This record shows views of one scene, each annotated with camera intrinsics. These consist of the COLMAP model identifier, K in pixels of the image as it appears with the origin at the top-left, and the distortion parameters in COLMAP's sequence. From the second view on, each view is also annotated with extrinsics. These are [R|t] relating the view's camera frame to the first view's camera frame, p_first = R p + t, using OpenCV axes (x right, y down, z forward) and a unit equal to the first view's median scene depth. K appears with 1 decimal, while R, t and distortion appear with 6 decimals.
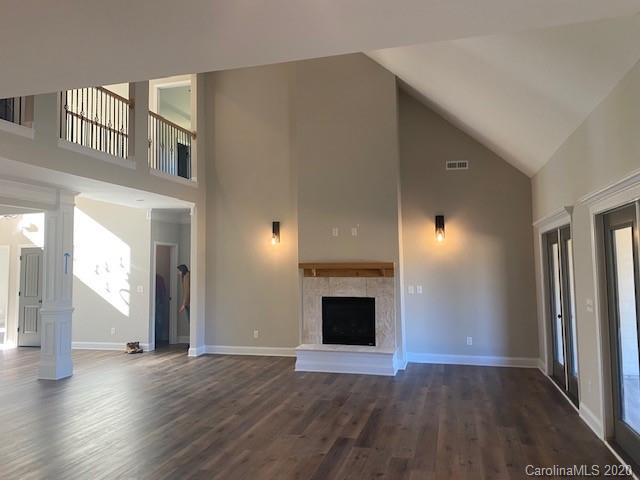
lens RADIAL K [[497.1, 0, 320.0], [0, 497.1, 240.0], [0, 0, 1]] dist [-0.003715, 0.039430]
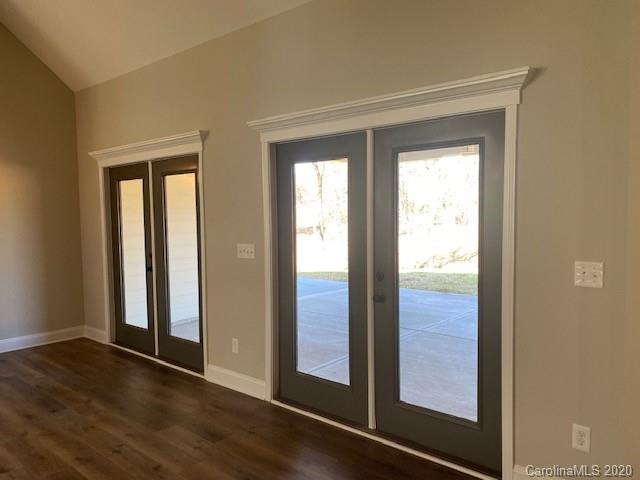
lens RADIAL K [[497.1, 0, 320.0], [0, 497.1, 240.0], [0, 0, 1]] dist [-0.003715, 0.039430]
pose [[0.443565, -0.049805, 0.894857, -0.141006], [-0.038462, 0.996477, 0.074526, 0.039781], [-0.895417, -0.067476, 0.440087, 0.457593]]
